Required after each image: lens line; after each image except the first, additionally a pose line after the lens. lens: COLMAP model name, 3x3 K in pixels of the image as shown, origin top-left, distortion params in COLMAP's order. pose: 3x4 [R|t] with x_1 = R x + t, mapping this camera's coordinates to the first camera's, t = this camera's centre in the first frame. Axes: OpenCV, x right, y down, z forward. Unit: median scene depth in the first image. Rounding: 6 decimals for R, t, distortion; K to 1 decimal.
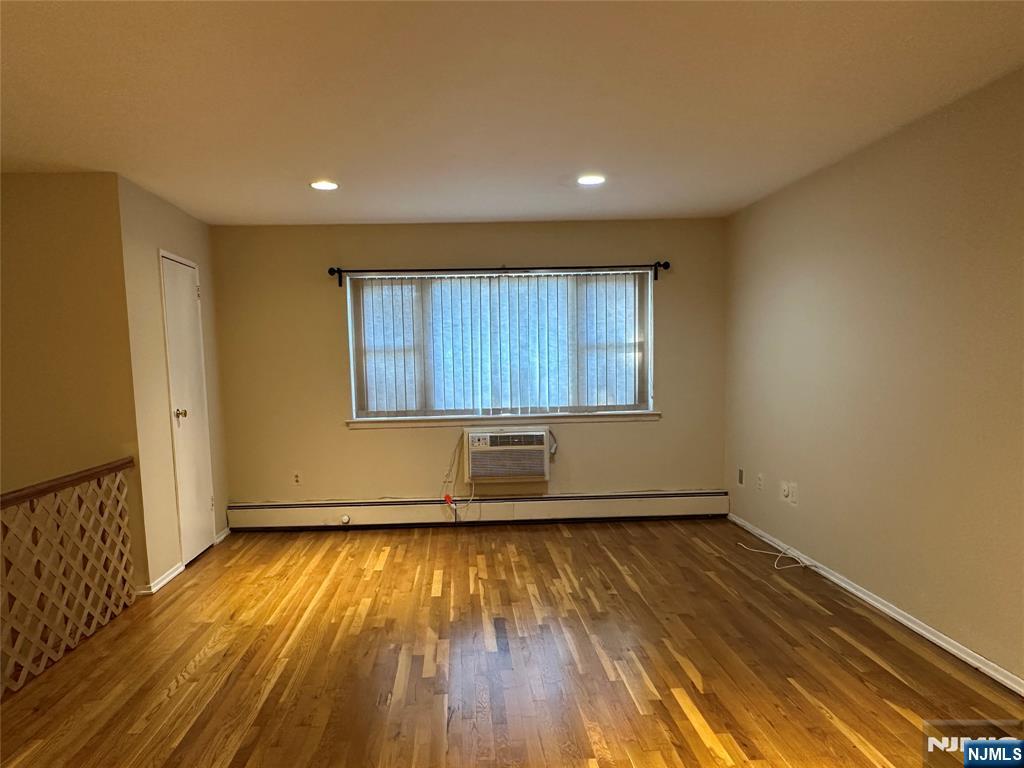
lens RADIAL K [[714.7, 0, 477.8], [0, 714.7, 415.7], [0, 0, 1]] dist [0.019715, -0.024289]
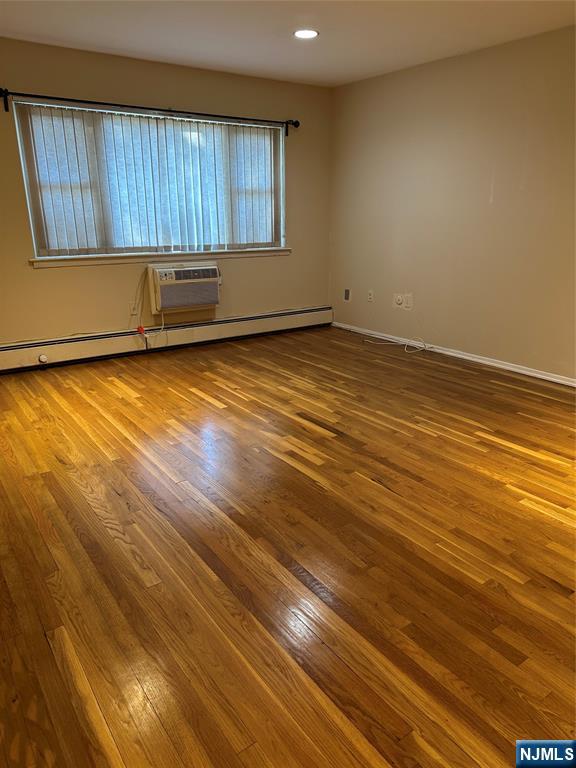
lens RADIAL K [[536.0, 0, 284.4], [0, 536.0, 388.6], [0, 0, 1]] dist [0.019715, -0.024289]
pose [[0.833756, -0.151616, 0.530909, -0.382747], [0.026671, 0.971495, 0.235553, 0.016855], [-0.551489, -0.182234, 0.814034, 0.212237]]
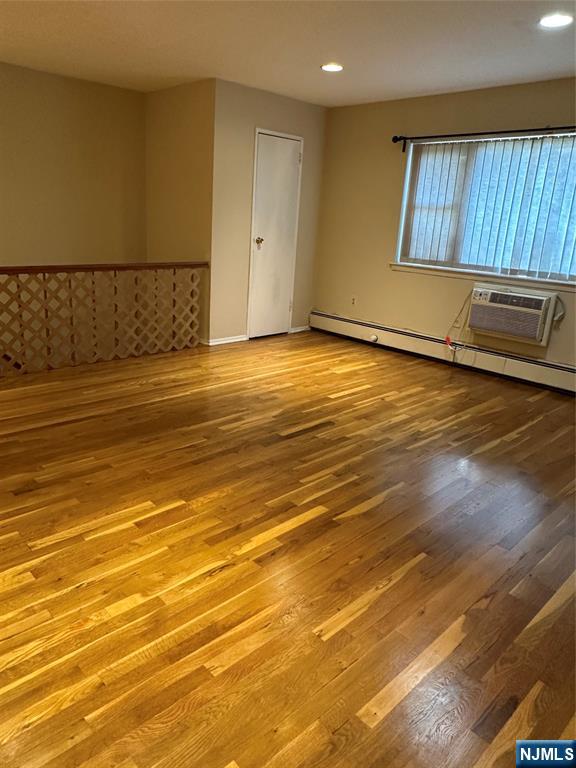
lens RADIAL K [[536.0, 0, 252.2], [0, 536.0, 352.5], [0, 0, 1]] dist [0.019715, -0.024289]
pose [[0.646951, 0.244418, -0.722298, 0.473536], [-0.122945, 0.968278, 0.217535, -0.020157], [0.752555, -0.051931, 0.656479, 0.223810]]
